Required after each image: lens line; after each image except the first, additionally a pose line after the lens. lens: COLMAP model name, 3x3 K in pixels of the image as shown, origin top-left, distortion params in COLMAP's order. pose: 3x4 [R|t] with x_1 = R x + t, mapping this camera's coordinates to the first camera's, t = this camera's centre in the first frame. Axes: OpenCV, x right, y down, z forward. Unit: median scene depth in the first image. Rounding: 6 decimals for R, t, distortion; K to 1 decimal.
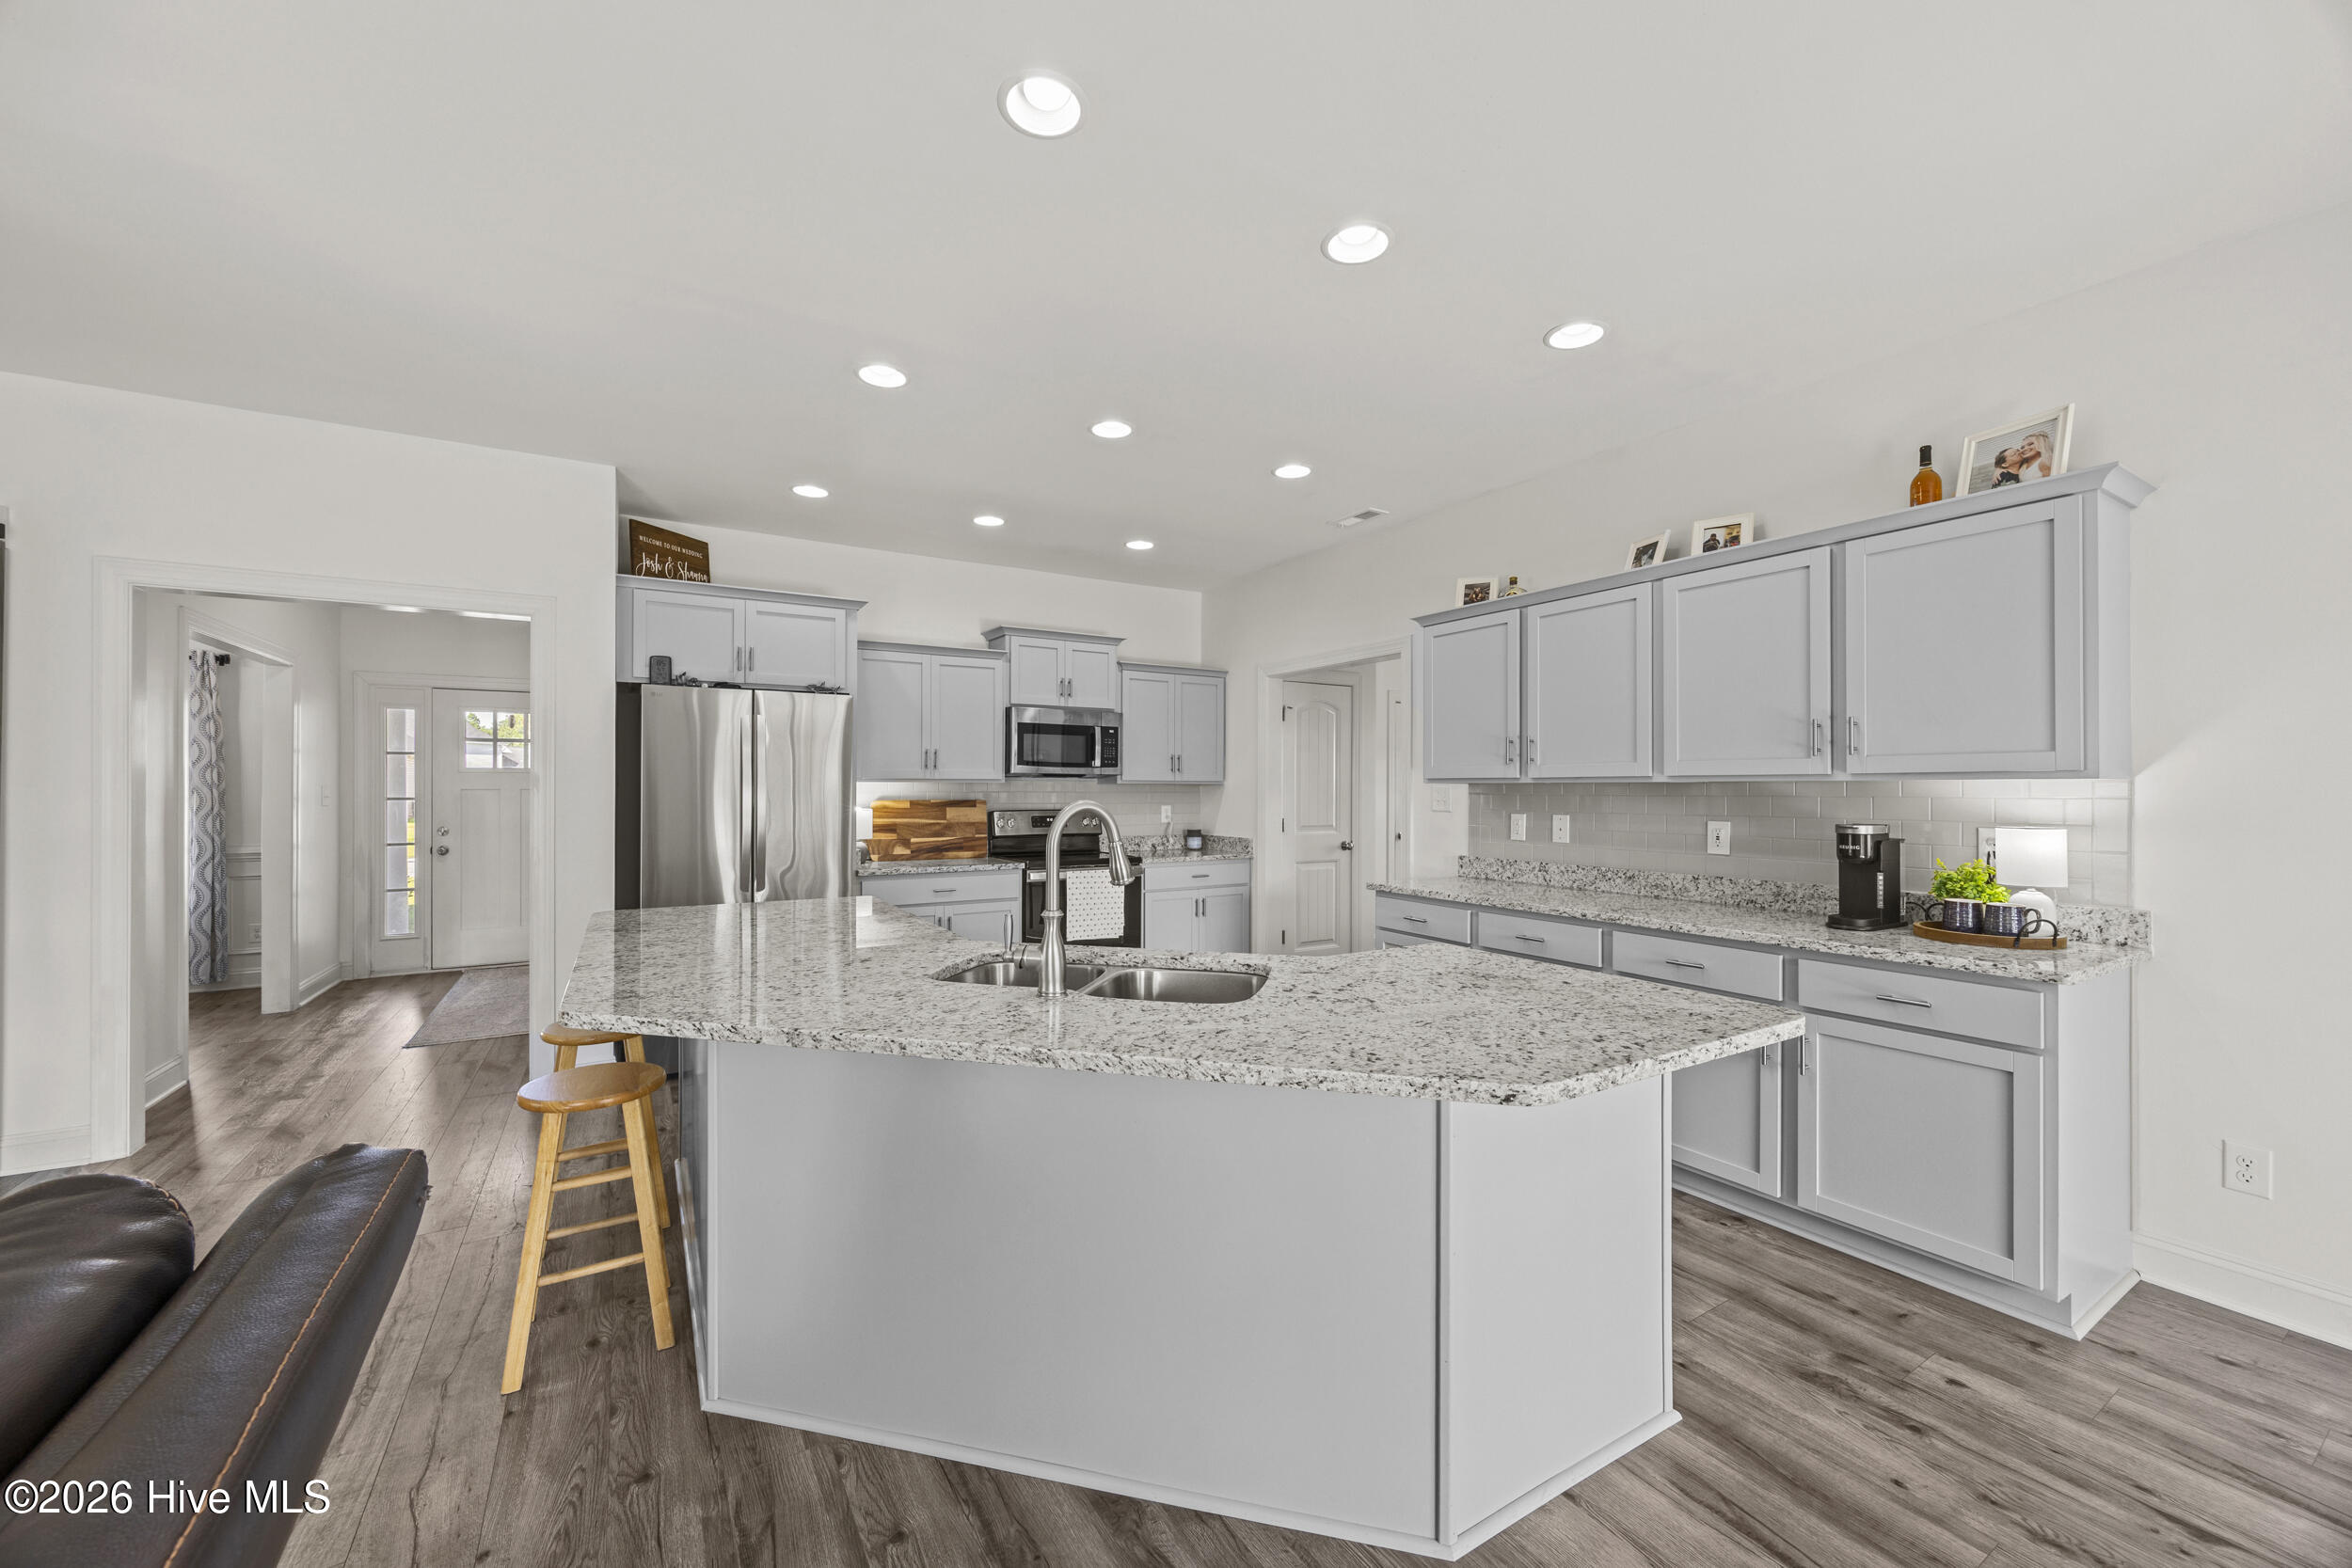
lens RADIAL K [[894.9, 0, 1179.7], [0, 894.9, 784.0], [0, 0, 1]] dist [-0.000754, 0.000259]
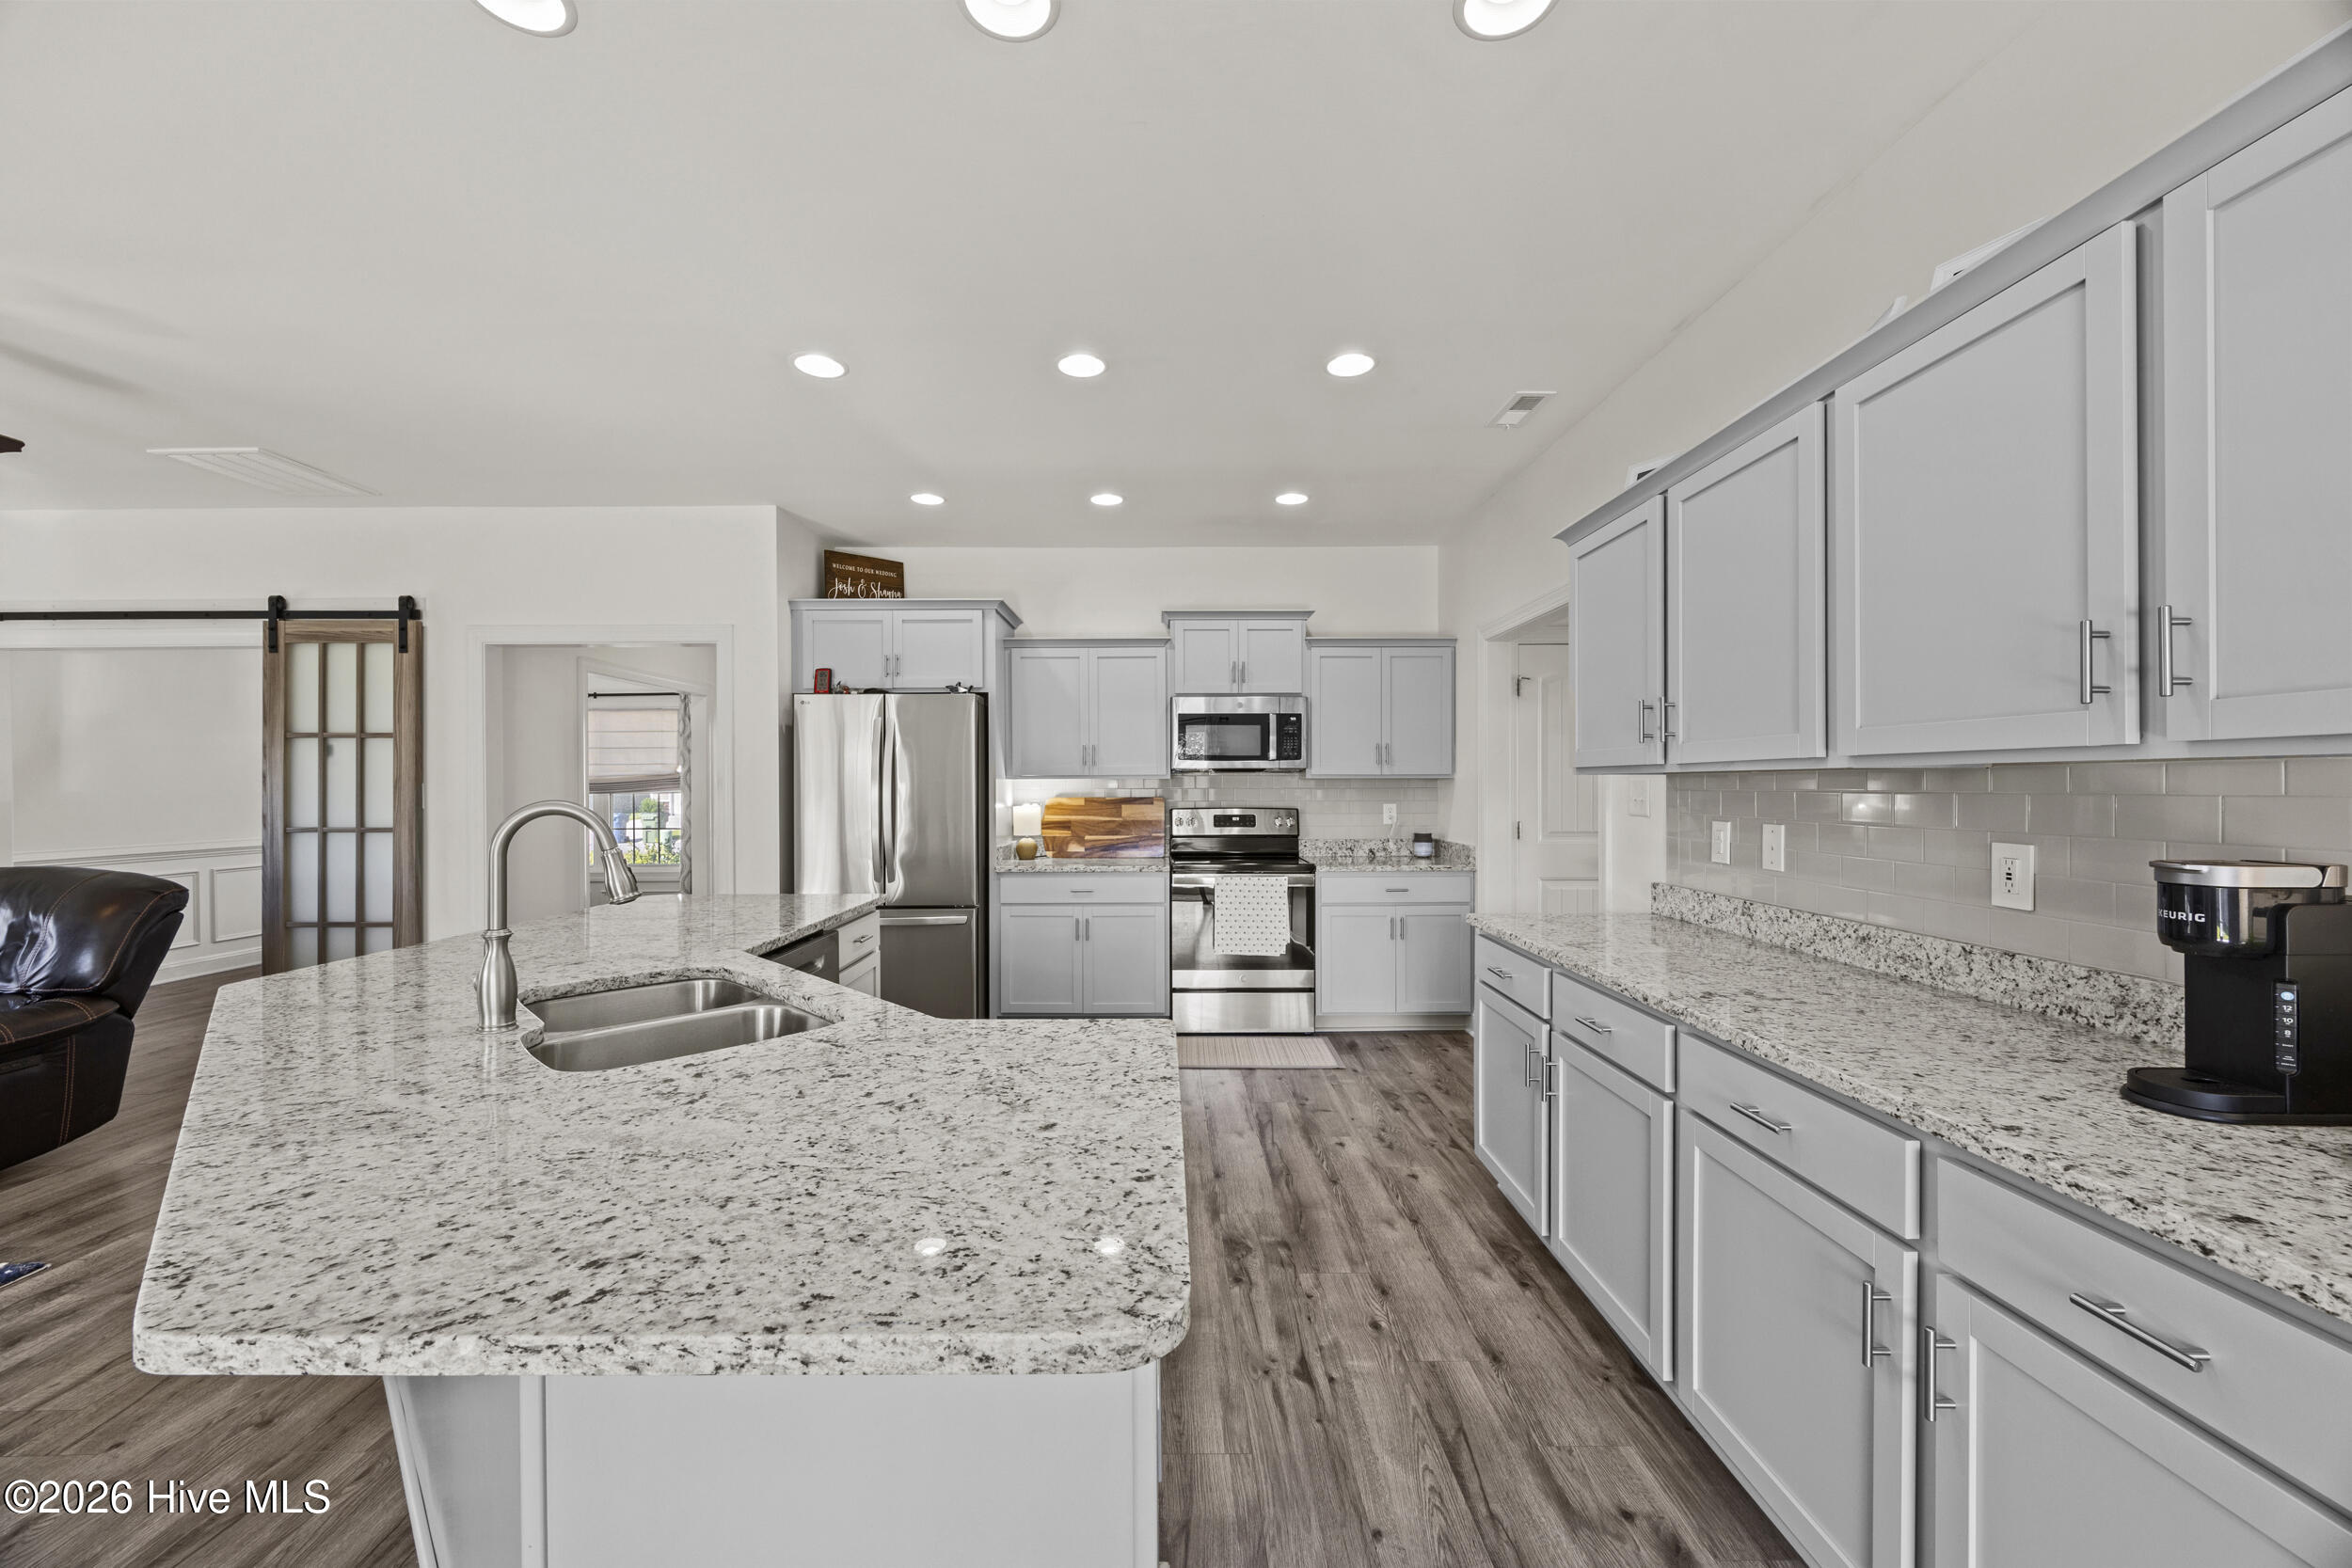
lens RADIAL K [[894.9, 0, 1161.4], [0, 894.9, 785.1], [0, 0, 1]] dist [-0.000754, 0.000259]
pose [[0.859025, -0.004245, -0.511916, 0.307833], [0.007162, 0.999967, 0.003726, 0.002058], [0.511884, -0.006868, 0.859027, 0.217517]]
